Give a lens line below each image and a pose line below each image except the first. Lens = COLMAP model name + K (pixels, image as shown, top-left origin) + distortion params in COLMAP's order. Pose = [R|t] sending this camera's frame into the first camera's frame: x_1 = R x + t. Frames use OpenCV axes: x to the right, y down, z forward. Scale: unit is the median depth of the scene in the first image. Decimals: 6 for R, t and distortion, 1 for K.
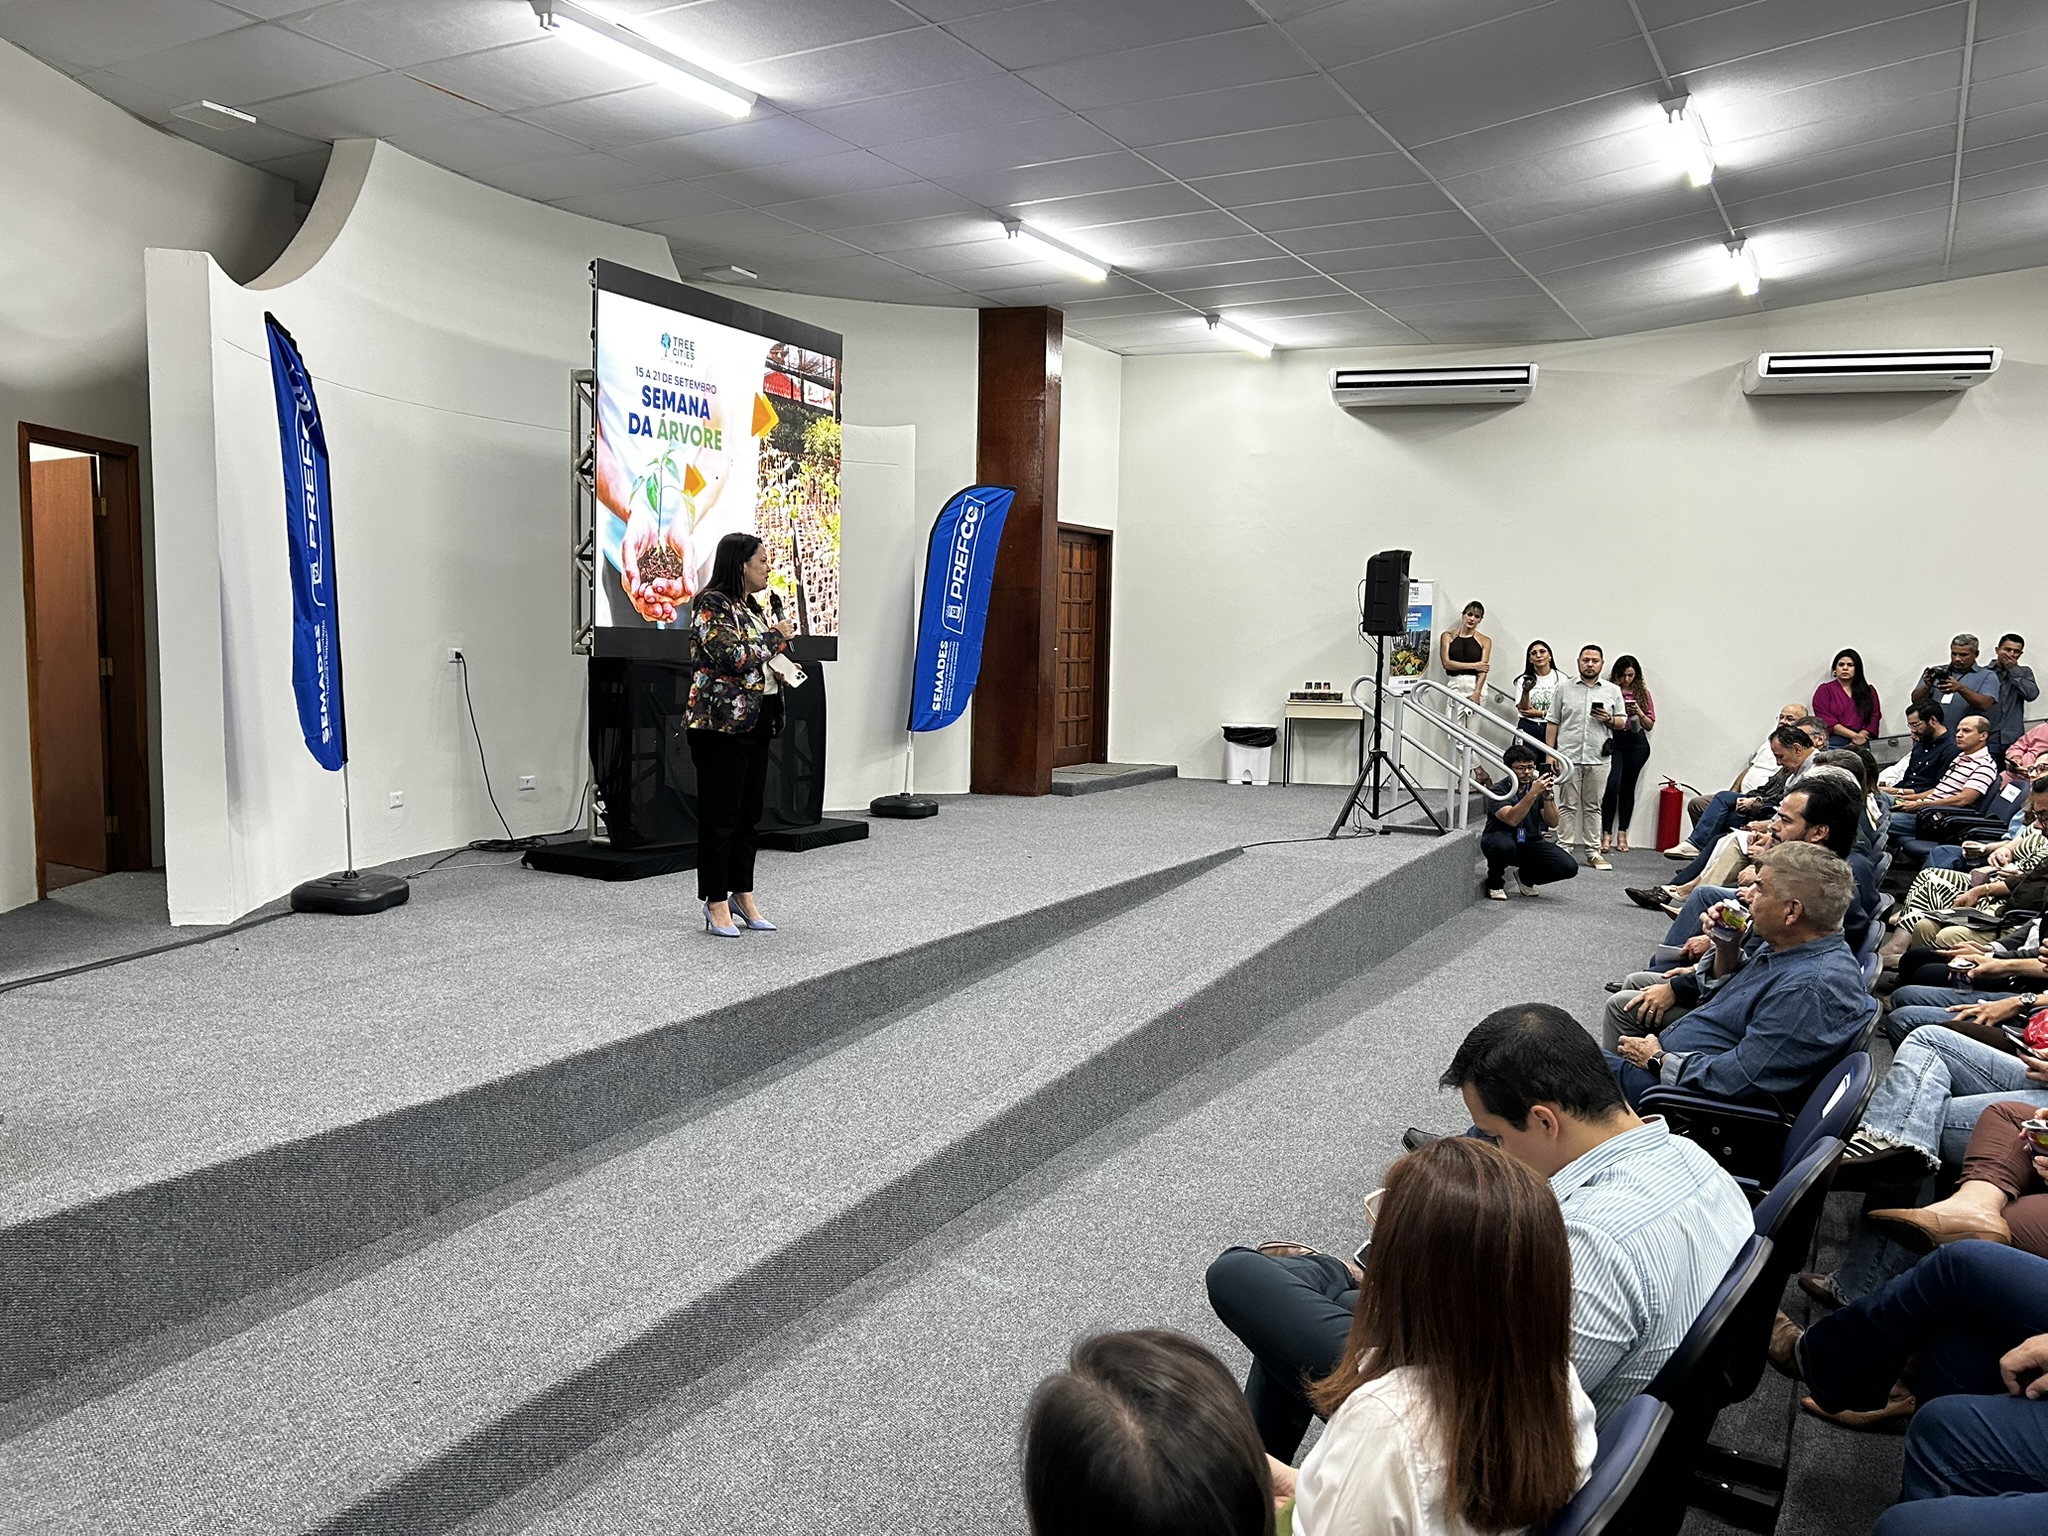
lens RADIAL K [[1540.8, 0, 1030.4], [0, 1540.8, 778.7], [0, 0, 1]] dist [0.110043, -0.193916]
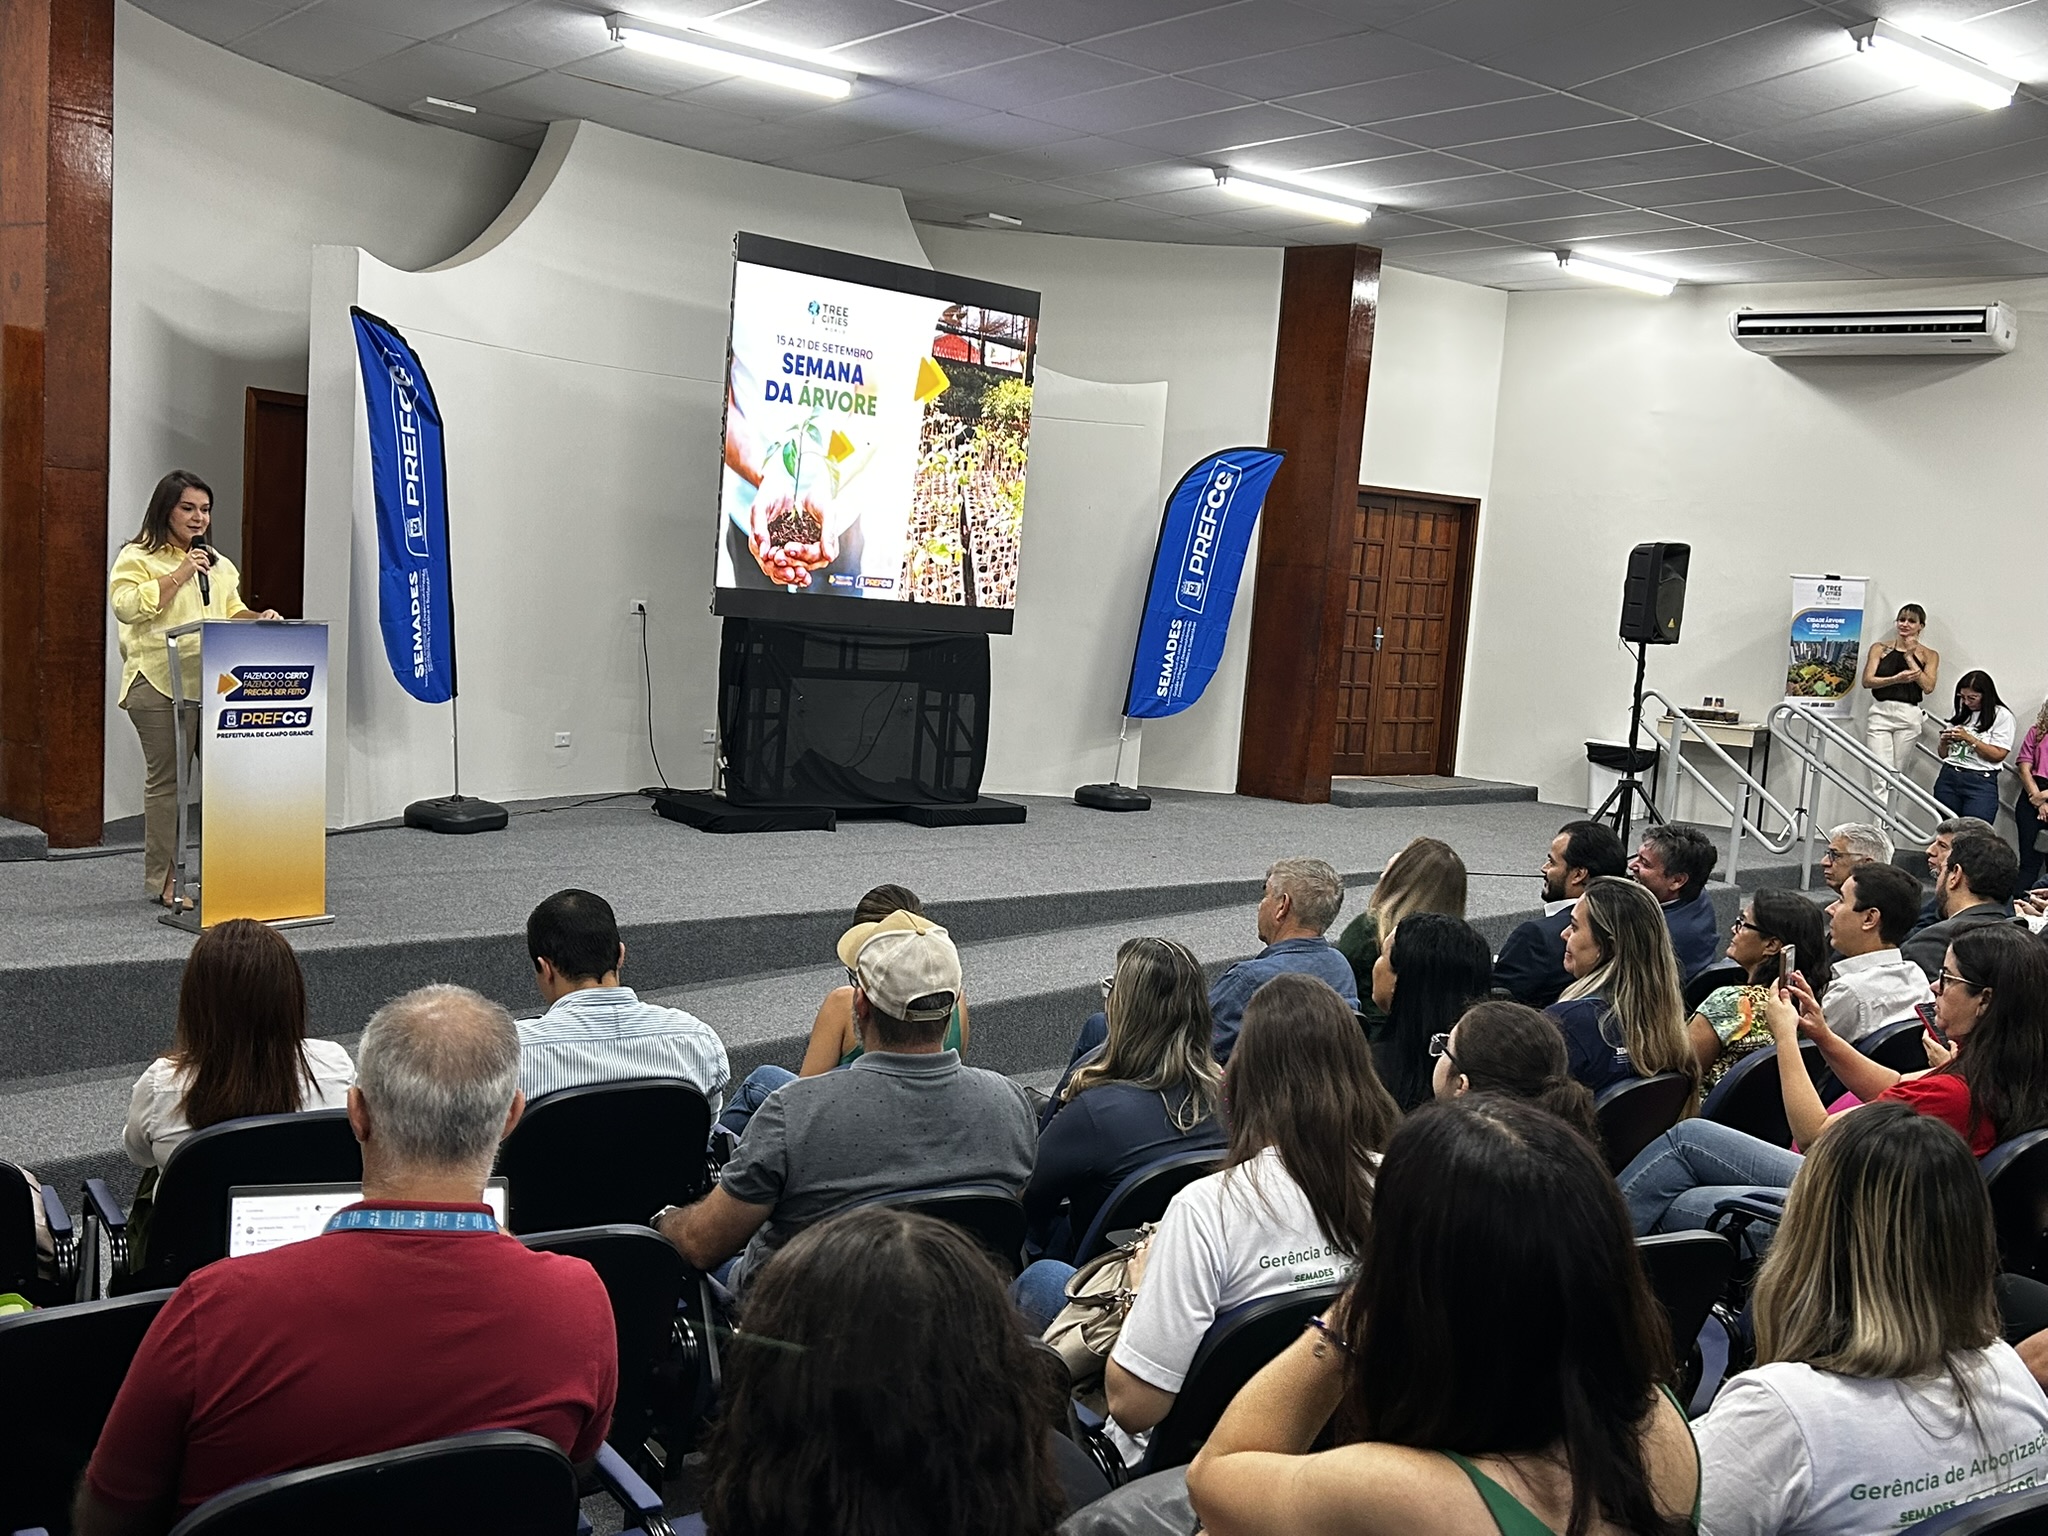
lens RADIAL K [[1964.4, 0, 1030.1], [0, 1964.4, 797.9], [0, 0, 1]] dist [0.115624, -0.202055]
pose [[0.928102, 0.089367, -0.361443, 0.353736], [-0.086875, 0.995950, 0.023173, -0.005514], [0.362049, 0.009894, 0.932106, -0.132251]]
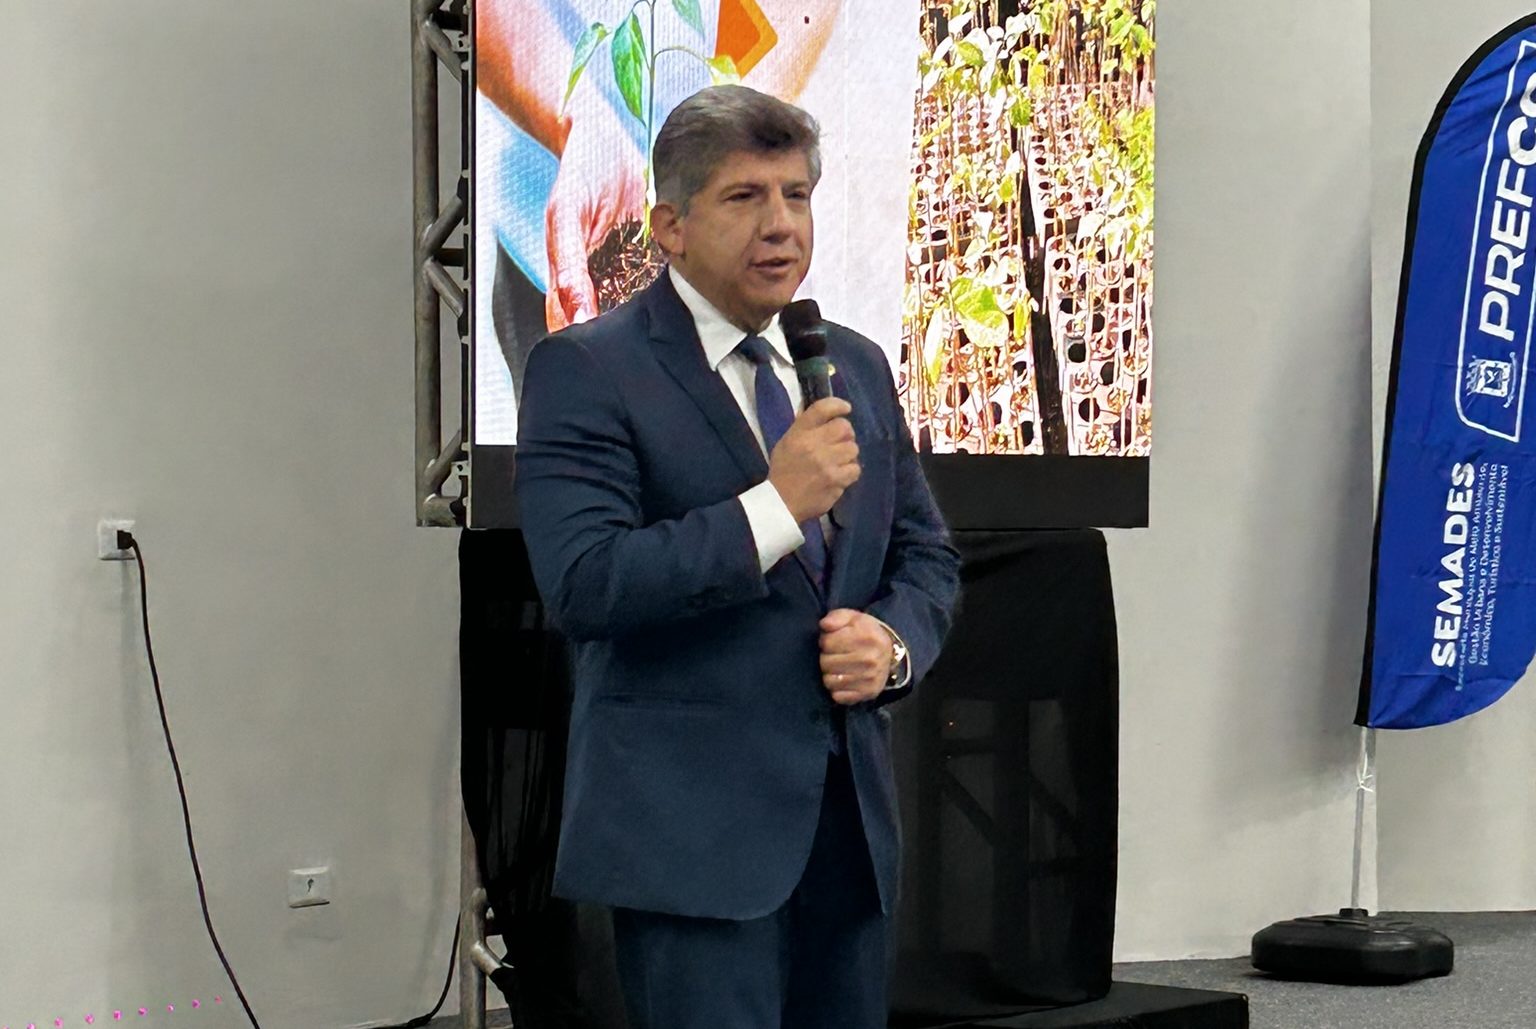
lens RADIAL K [[4165.1, 0, 769.0], [0, 4165.1, 594.4], [0, 0, 1]] dist [0.410952, -3.627291]
pose [[0.975726, -0.023698, -0.217708, -0.004492], [0.009140, 0.997668, -0.067632, 0.001888], [0.218803, 0.064000, 0.973668, 0.070523]]
